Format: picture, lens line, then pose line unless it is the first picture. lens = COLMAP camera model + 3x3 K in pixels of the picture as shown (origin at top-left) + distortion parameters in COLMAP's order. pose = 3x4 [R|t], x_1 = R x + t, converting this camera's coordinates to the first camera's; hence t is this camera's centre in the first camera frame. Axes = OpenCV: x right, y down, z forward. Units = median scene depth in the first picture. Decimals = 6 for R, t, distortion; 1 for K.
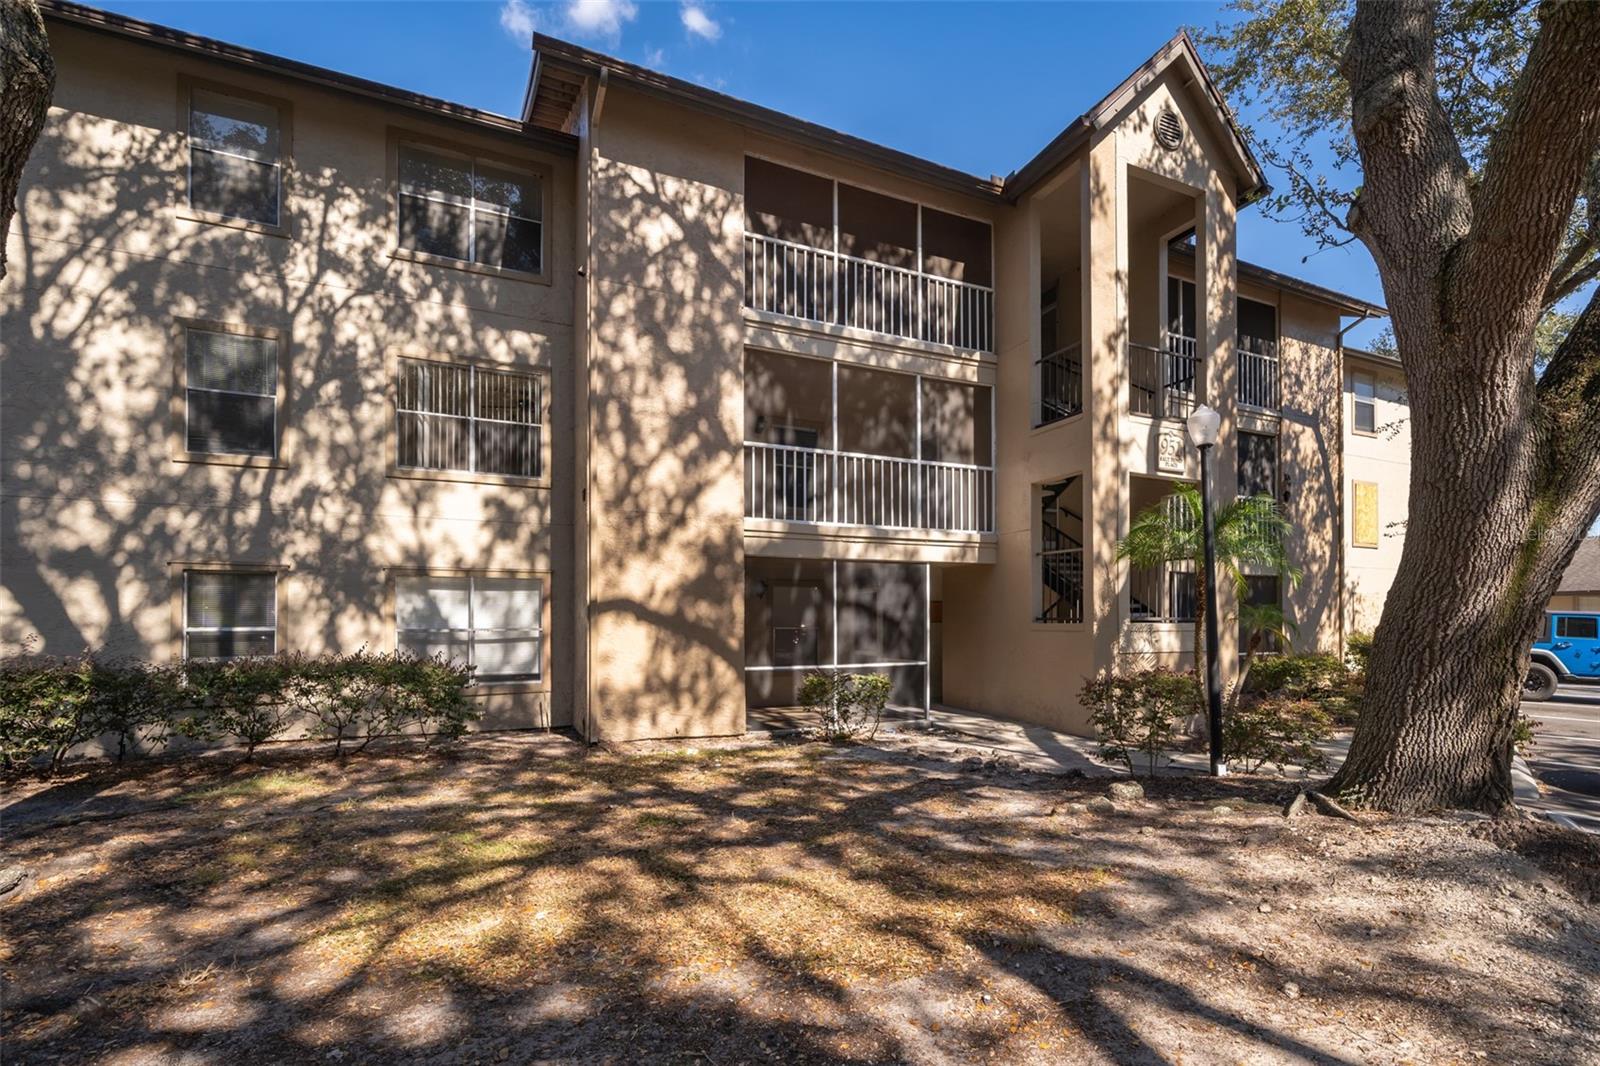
lens RADIAL K [[700.5, 0, 744.3], [0, 700.5, 610.1], [0, 0, 1]] dist [0.000407, -0.001193]
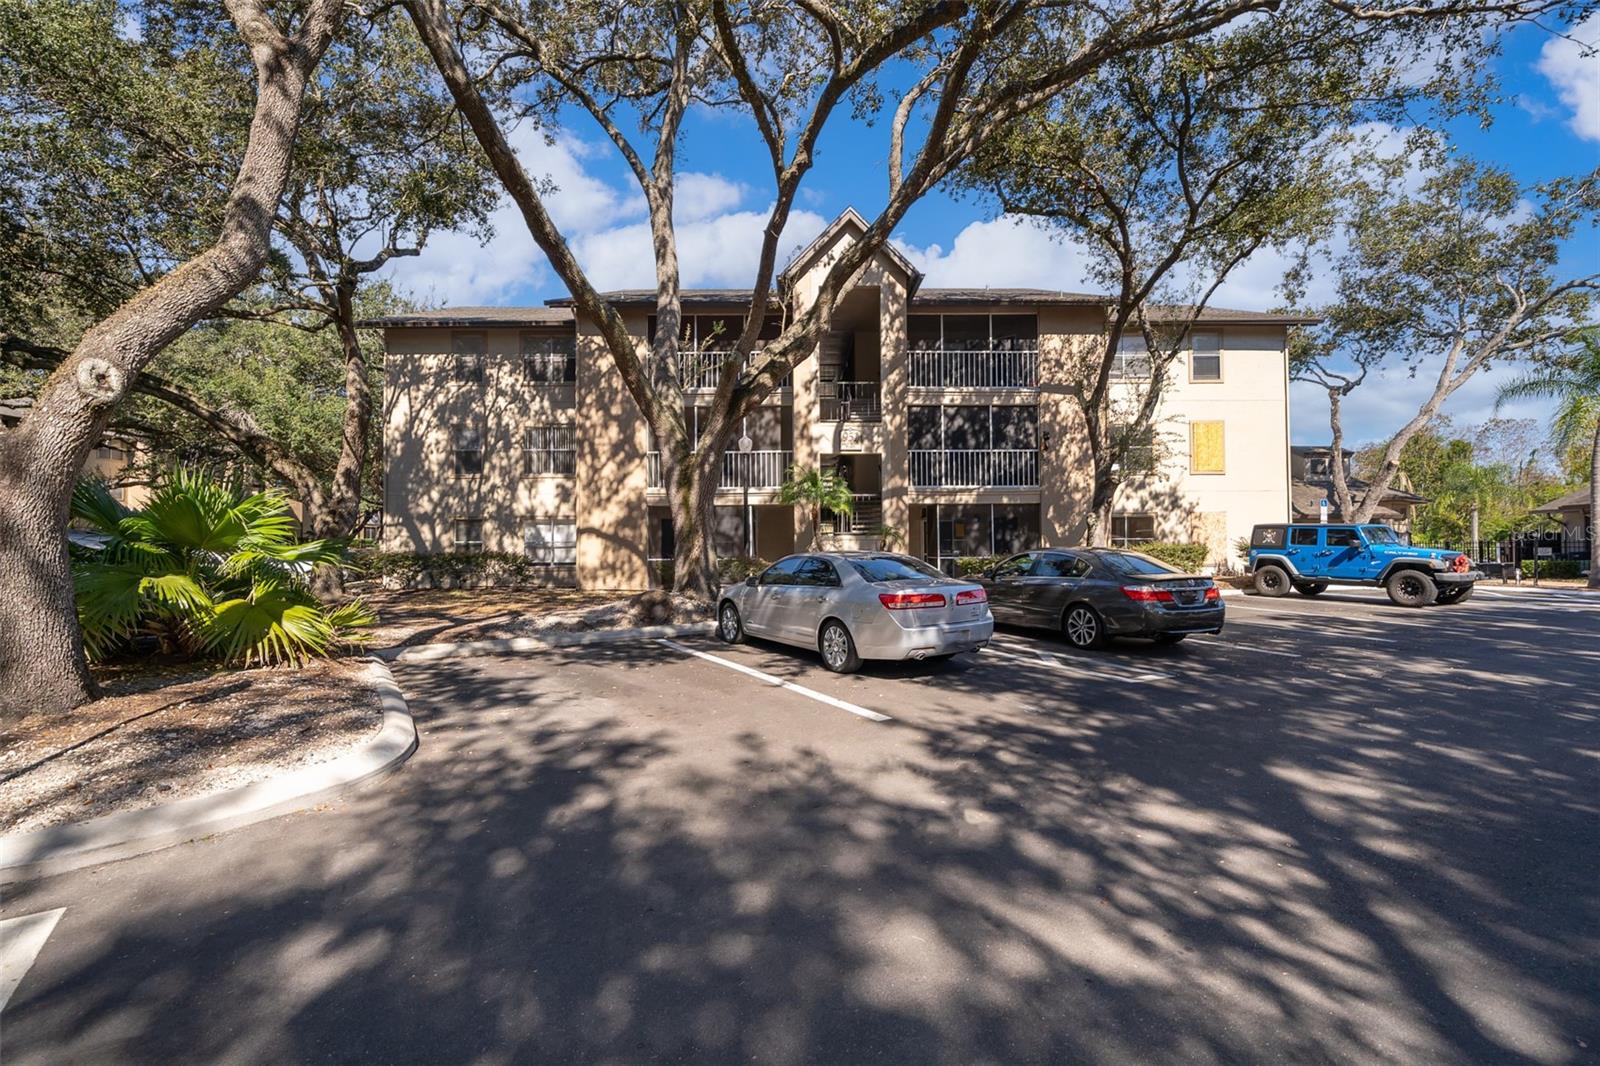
lens RADIAL K [[700.5, 0, 804.7], [0, 700.5, 536.0], [0, 0, 1]] dist [0.000407, -0.001193]
pose [[0.897267, -0.013293, -0.441288, 1.377819], [0.010111, 0.999903, -0.009562, 0.037963], [0.441372, 0.004118, 0.897315, -0.696857]]
